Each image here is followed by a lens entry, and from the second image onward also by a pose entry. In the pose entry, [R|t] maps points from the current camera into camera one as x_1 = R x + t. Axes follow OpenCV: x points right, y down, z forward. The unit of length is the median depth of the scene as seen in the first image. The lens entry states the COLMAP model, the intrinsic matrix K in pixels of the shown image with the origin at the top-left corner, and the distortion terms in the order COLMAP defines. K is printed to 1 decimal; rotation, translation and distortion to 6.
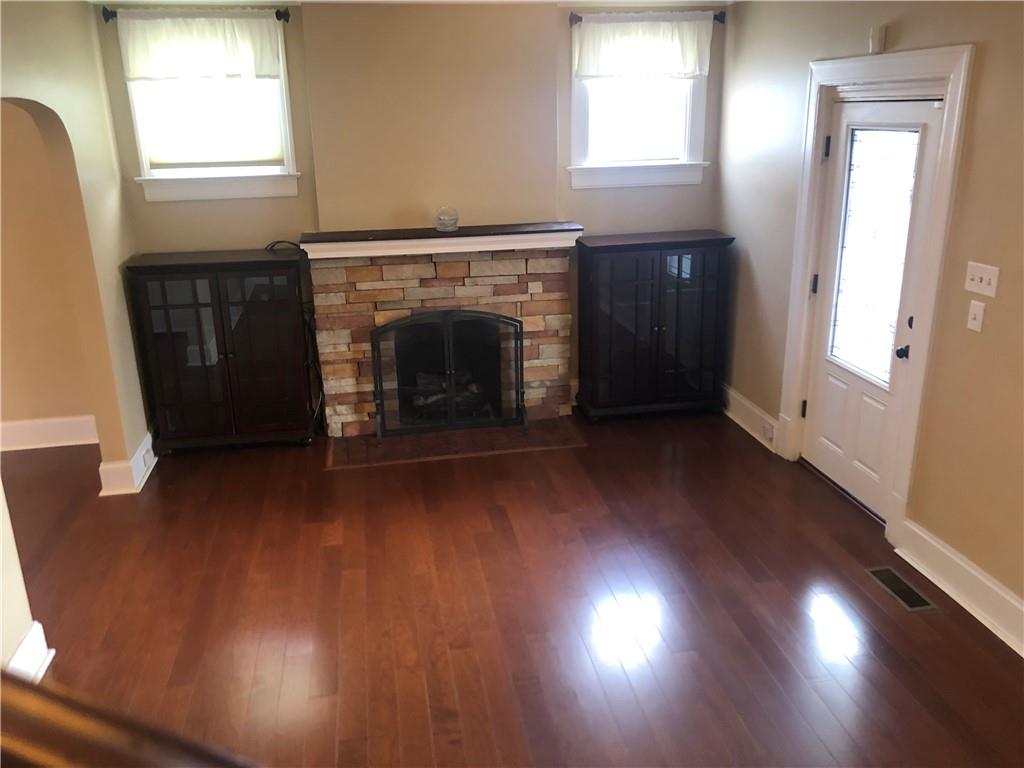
lens RADIAL K [[852.6, 0, 526.4], [0, 852.6, 378.4], [0, 0, 1]] dist [0.071685, -0.057177]
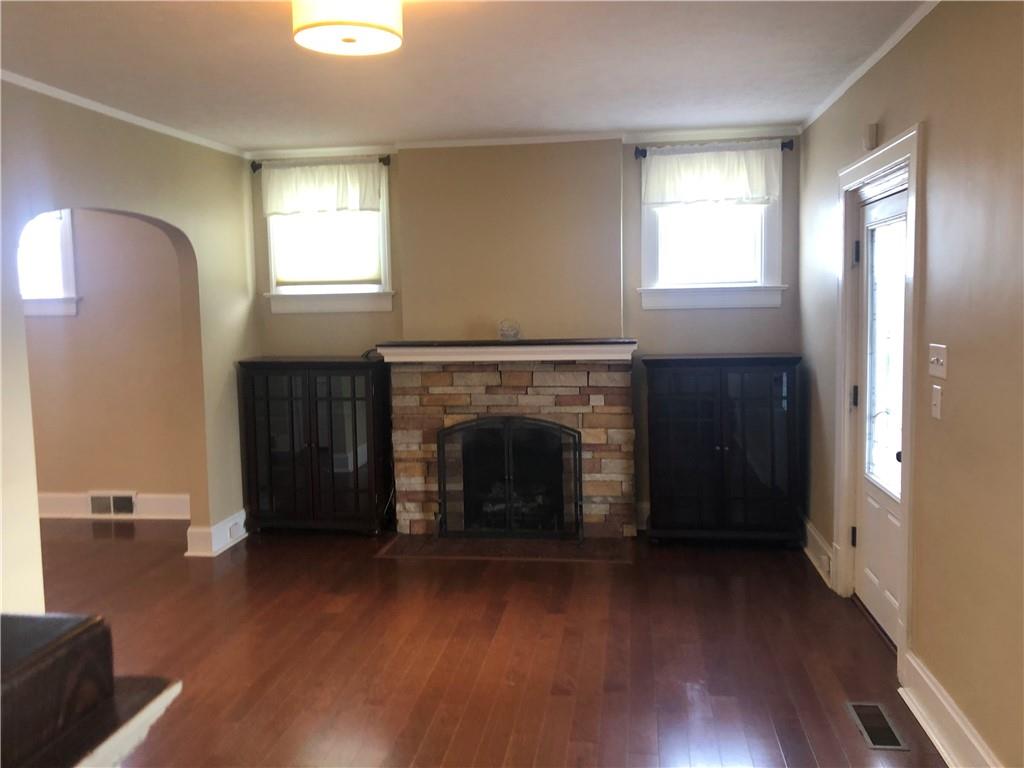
lens RADIAL K [[865.7, 0, 511.2], [0, 865.7, 367.0], [0, 0, 1]] dist [0.066333, -0.004666]
pose [[0.946468, 0.027342, -0.321637, 0.250232], [-0.097686, 0.973946, -0.204662, 0.077870], [0.307661, 0.225125, 0.924480, 0.006664]]
